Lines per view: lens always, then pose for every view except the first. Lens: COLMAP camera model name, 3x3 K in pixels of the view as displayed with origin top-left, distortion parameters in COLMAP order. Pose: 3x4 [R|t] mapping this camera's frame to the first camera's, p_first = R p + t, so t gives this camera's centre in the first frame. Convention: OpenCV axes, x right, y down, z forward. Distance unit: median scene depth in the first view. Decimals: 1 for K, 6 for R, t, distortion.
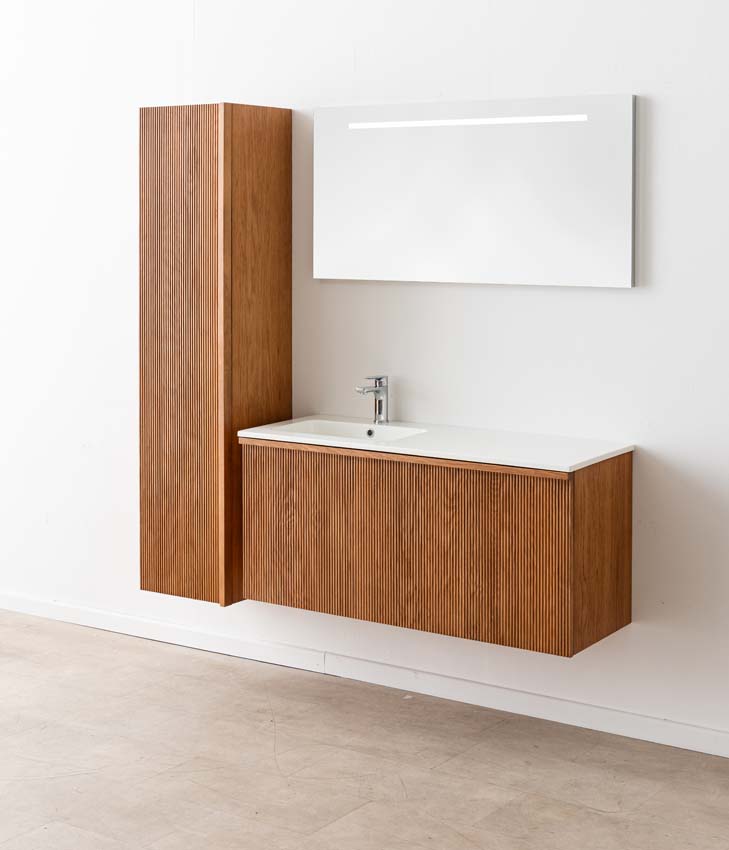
lens RADIAL K [[1508.7, 0, 364.5], [0, 1508.7, 425.0], [0, 0, 1]] dist [0.014573, 0.058170]
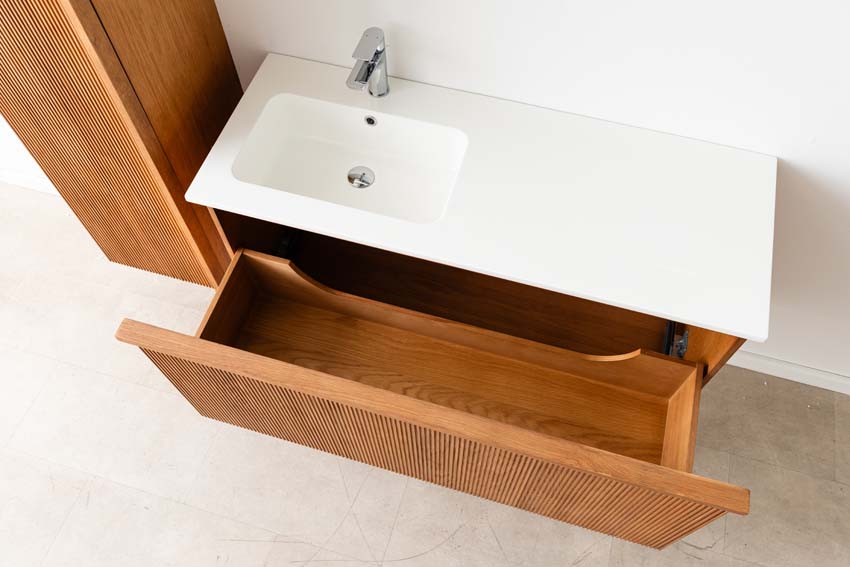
lens RADIAL K [[677.9, 0, 424.2], [0, 677.9, 302.3], [0, 0, 1]] dist [0.002642, -0.000338]
pose [[0.958379, -0.251702, 0.134740, -0.037491], [0.045288, 0.600001, 0.798716, -0.205424], [-0.281883, -0.759371, 0.586428, 0.793687]]
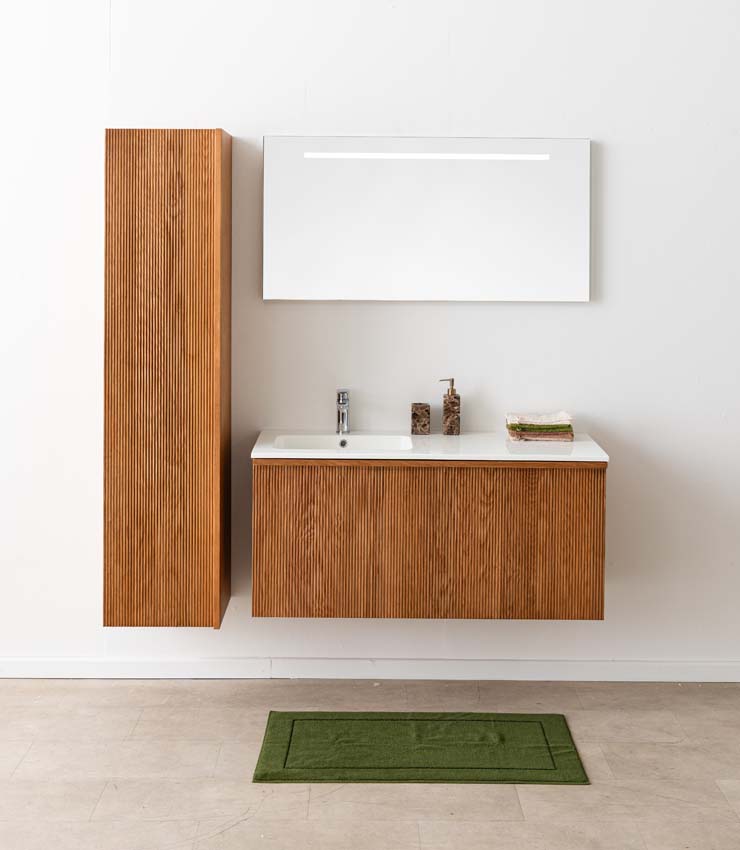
lens RADIAL K [[1310.4, 0, 370.5], [0, 1310.4, 392.8], [0, 0, 1]] dist [0.000280, -0.002749]
pose [[0.835175, -0.065146, 0.546112, -0.513625], [0.071925, 0.997370, 0.008981, -0.039792], [-0.545260, 0.031779, 0.837664, 0.227364]]
